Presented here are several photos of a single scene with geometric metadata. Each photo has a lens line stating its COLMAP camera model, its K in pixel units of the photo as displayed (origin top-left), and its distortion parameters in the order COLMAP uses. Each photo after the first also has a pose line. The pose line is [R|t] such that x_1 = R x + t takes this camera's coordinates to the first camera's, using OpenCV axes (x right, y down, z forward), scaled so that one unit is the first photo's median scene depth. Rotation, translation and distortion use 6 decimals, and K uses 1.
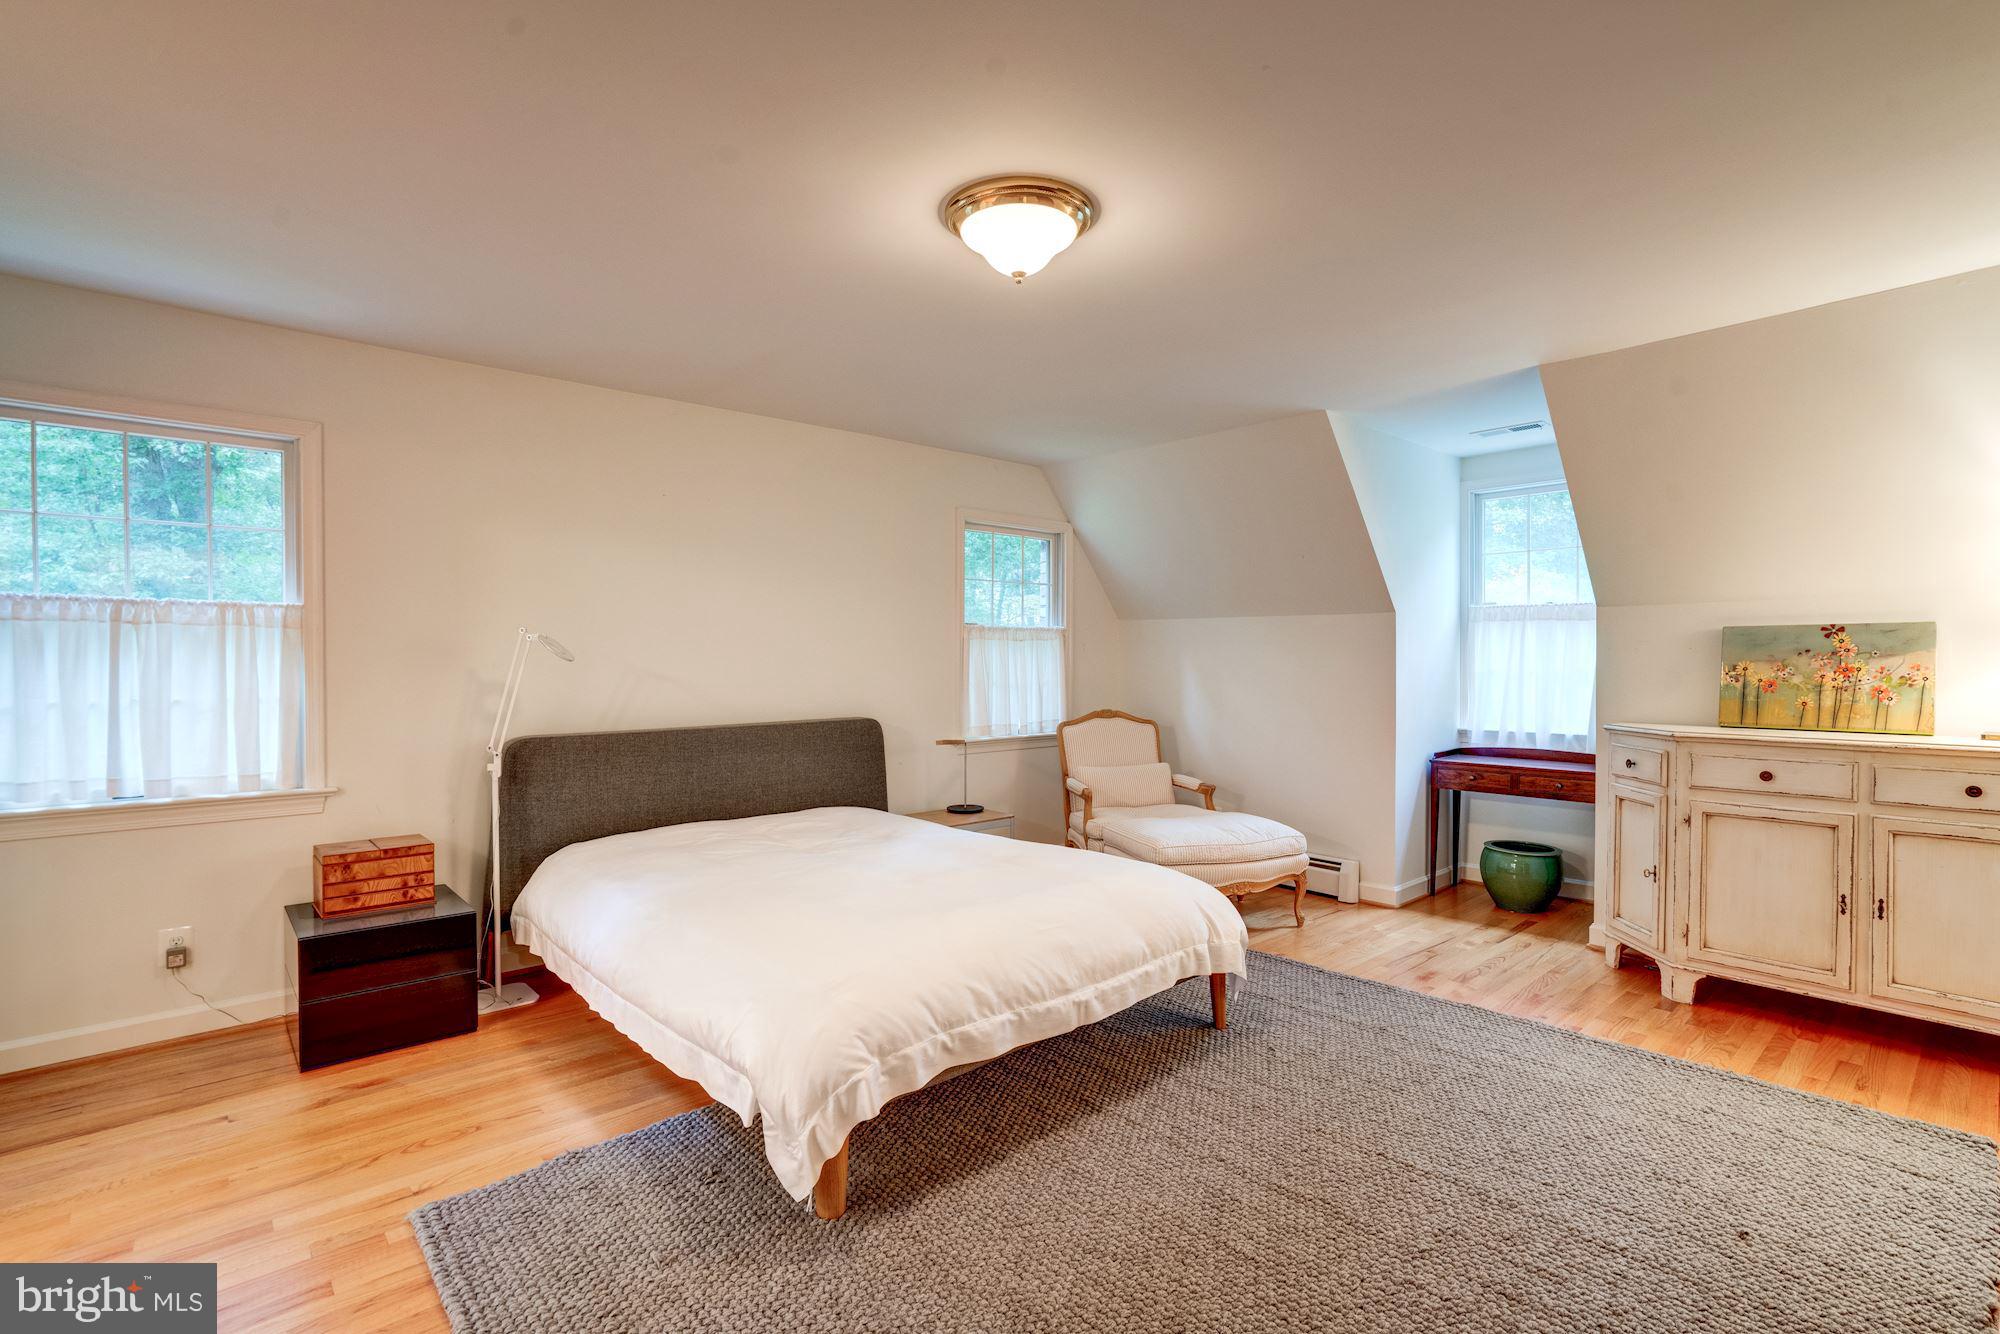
lens RADIAL K [[917.4, 0, 1000.0], [0, 917.4, 667.0], [0, 0, 1]] dist [-0.006197, 0.000974]
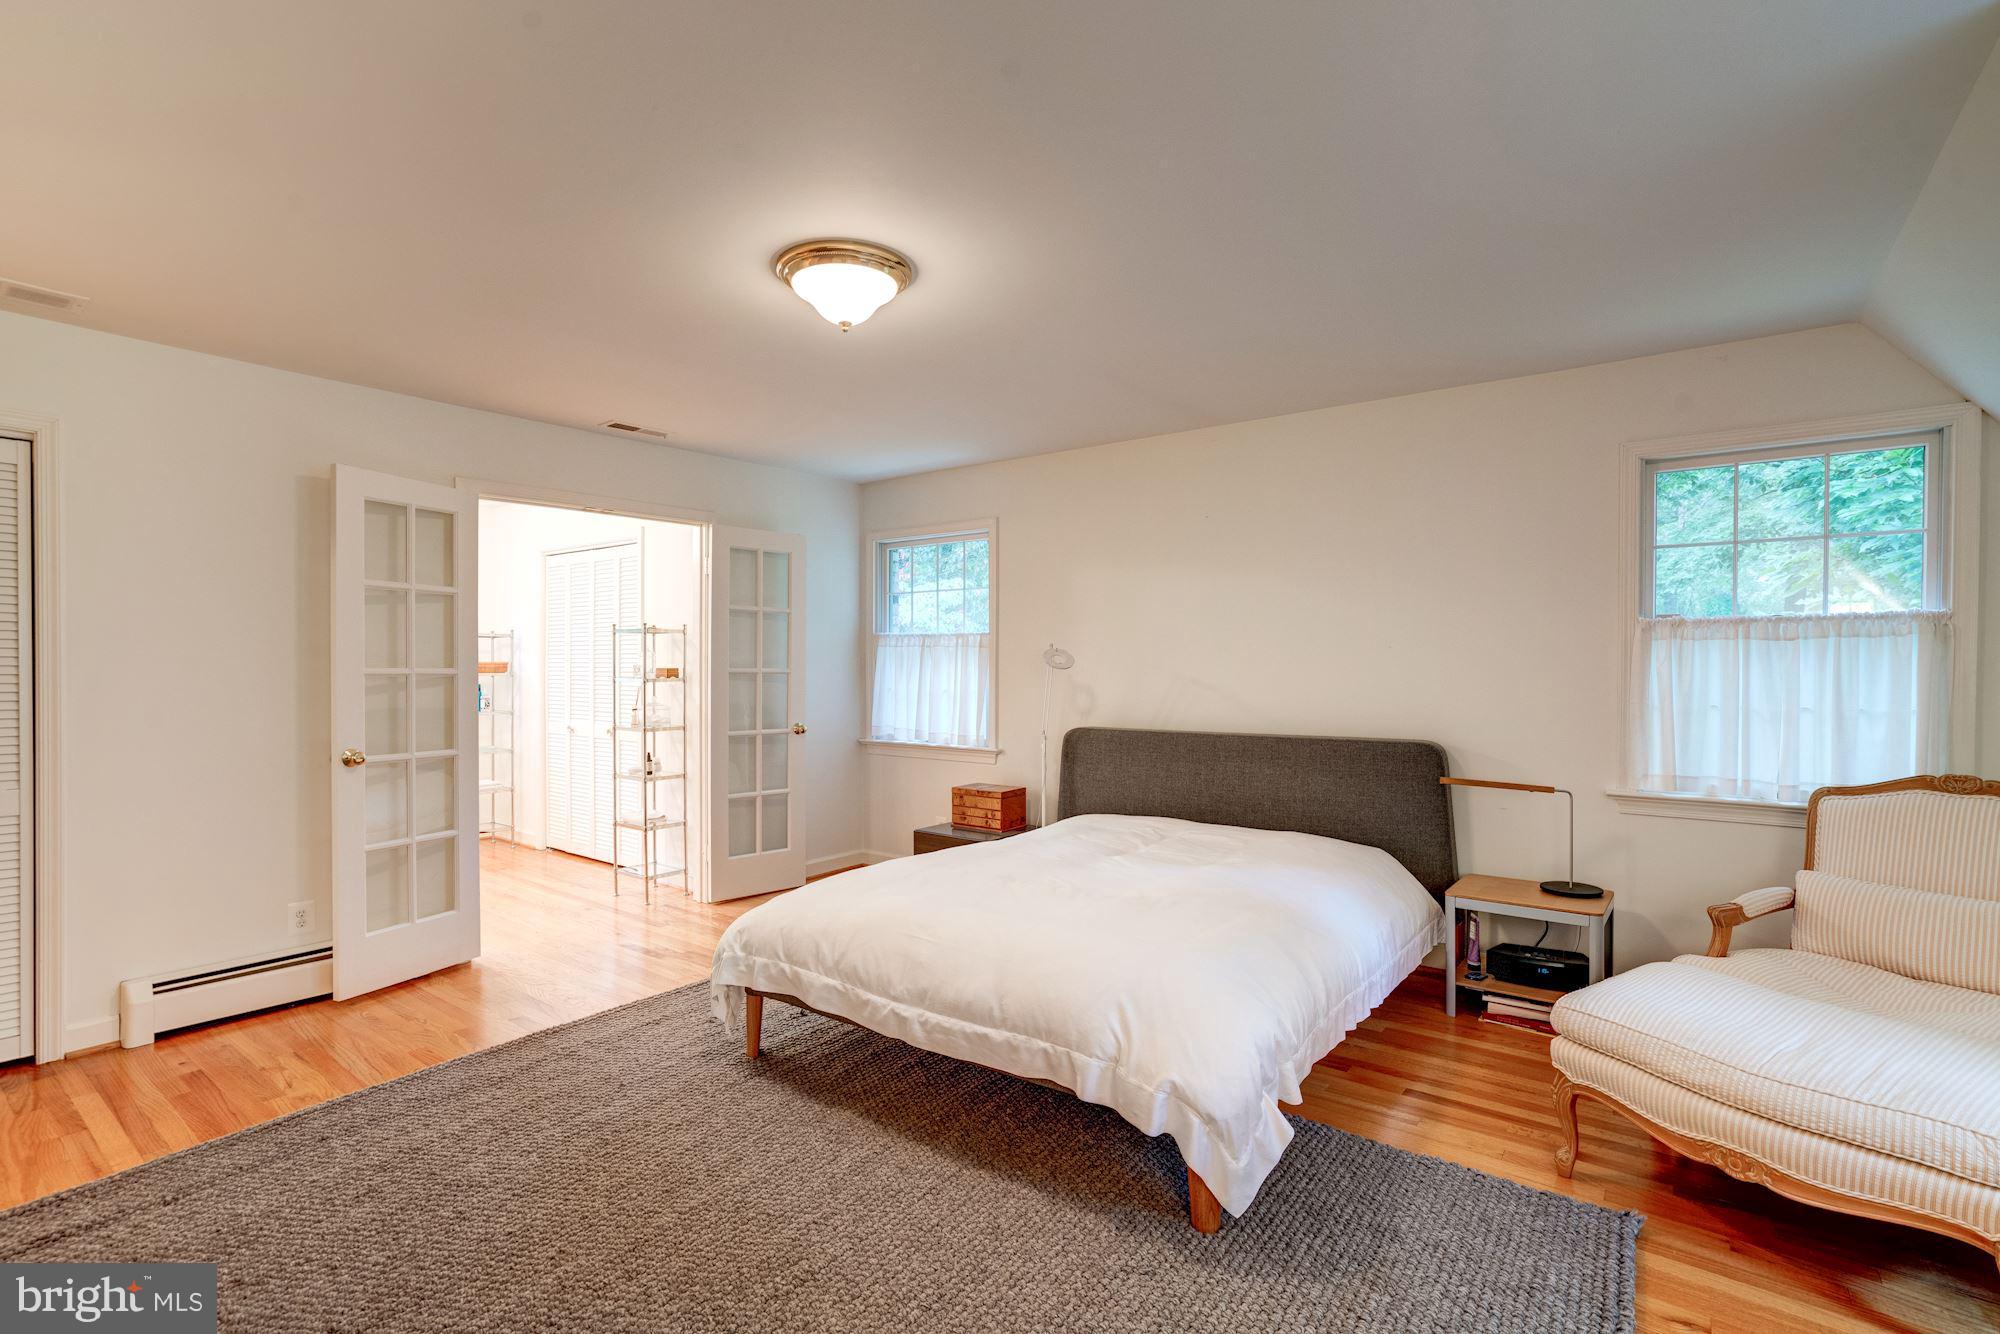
lens RADIAL K [[917.4, 0, 1000.0], [0, 917.4, 667.0], [0, 0, 1]] dist [-0.006197, 0.000974]
pose [[0.211285, 0.003332, -0.977419, 0.850017], [-0.010795, 0.999941, 0.001076, -0.011042], [0.977365, 0.010324, 0.211309, 0.703444]]
